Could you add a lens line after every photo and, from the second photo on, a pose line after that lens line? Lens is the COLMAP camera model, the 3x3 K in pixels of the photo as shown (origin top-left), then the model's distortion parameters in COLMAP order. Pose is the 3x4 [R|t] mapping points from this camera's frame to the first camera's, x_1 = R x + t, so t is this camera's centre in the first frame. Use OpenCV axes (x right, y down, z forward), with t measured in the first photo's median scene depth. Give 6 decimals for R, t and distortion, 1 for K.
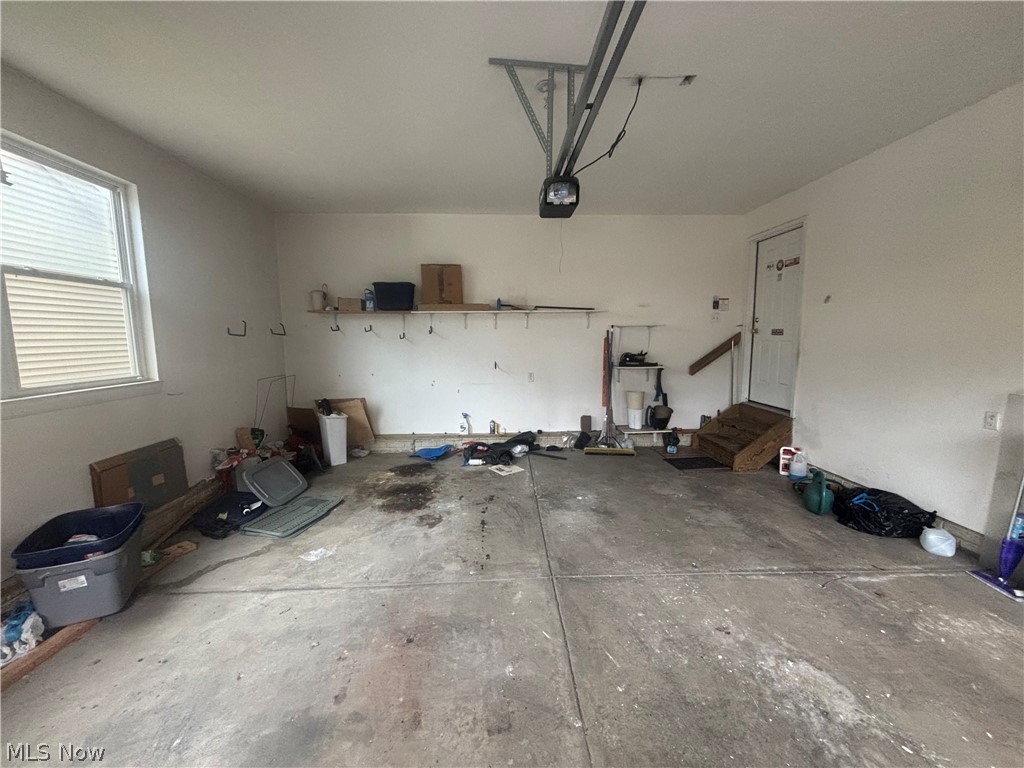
lens RADIAL K [[412.9, 0, 511.1], [0, 412.9, 382.4], [0, 0, 1]] dist [0.015106, 0.000013]
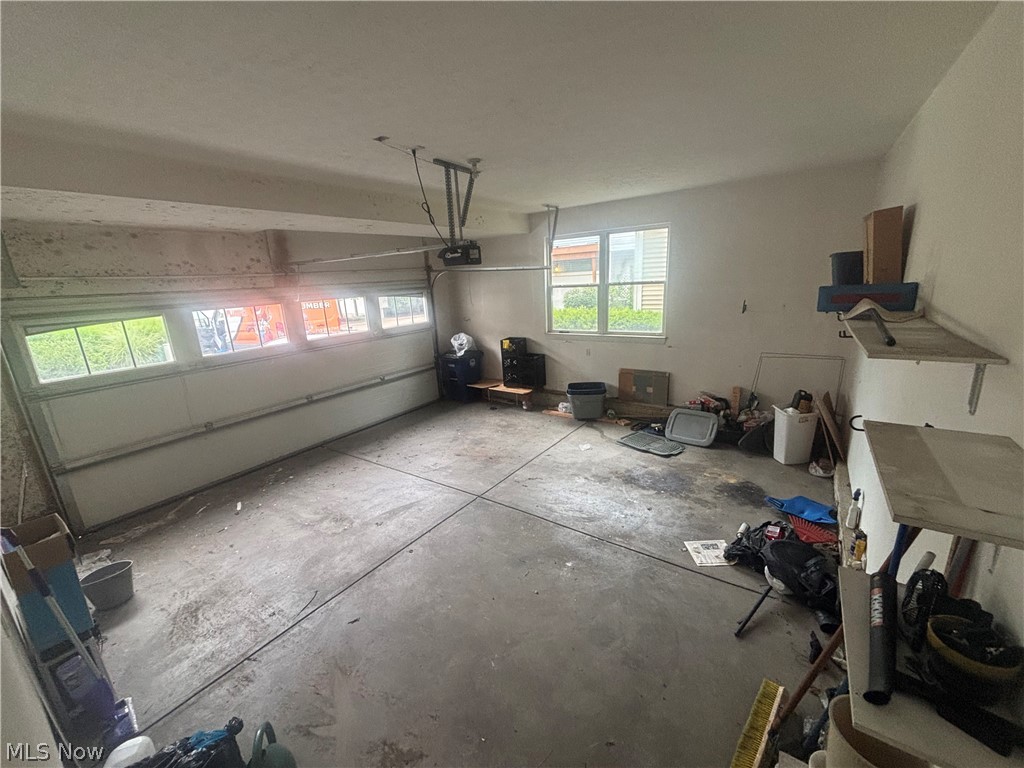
lens RADIAL K [[412.9, 0, 513.9], [0, 412.9, 382.2], [0, 0, 1]] dist [0.015106, 0.000013]
pose [[-0.590844, 0.248033, -0.767713, 0.720372], [-0.036522, 0.942371, 0.332570, -0.305140], [0.805958, 0.224536, -0.547736, 1.185580]]
